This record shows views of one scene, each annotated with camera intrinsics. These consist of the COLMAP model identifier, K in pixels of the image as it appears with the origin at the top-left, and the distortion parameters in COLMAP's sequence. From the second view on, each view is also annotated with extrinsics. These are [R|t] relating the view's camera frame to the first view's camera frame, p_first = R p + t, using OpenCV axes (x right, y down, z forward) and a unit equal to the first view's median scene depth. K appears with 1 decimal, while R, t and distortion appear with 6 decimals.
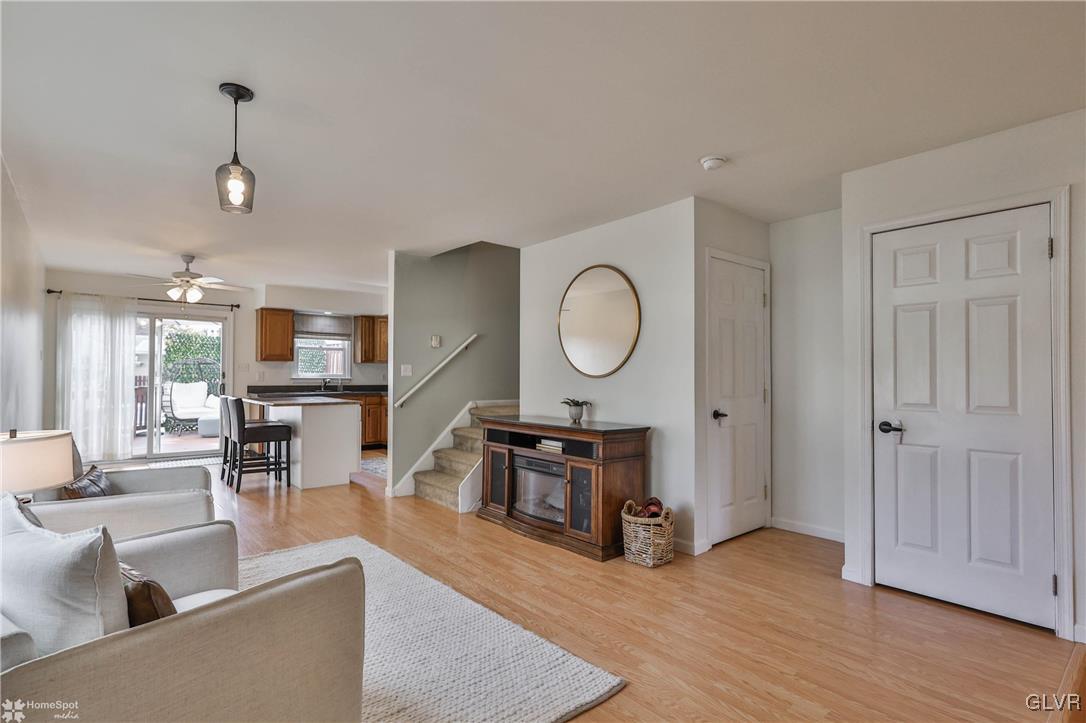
lens RADIAL K [[548.0, 0, 539.5], [0, 548.0, 367.8], [0, 0, 1]] dist [-0.007033, 0.009534]
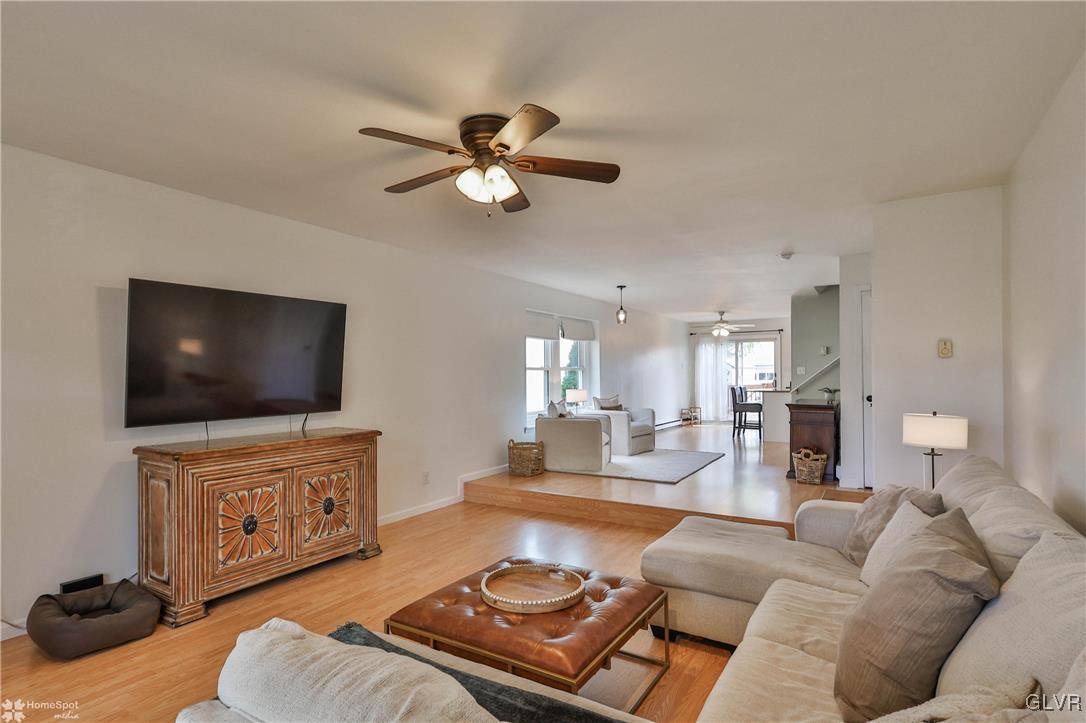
lens RADIAL K [[548.0, 0, 543.0], [0, 548.0, 370.1], [0, 0, 1]] dist [-0.007033, 0.009534]
pose [[0.322810, -0.018237, -0.946288, 0.847622], [0.021198, 0.999703, -0.012035, 0.005400], [0.946226, -0.016175, 0.323100, -0.174109]]
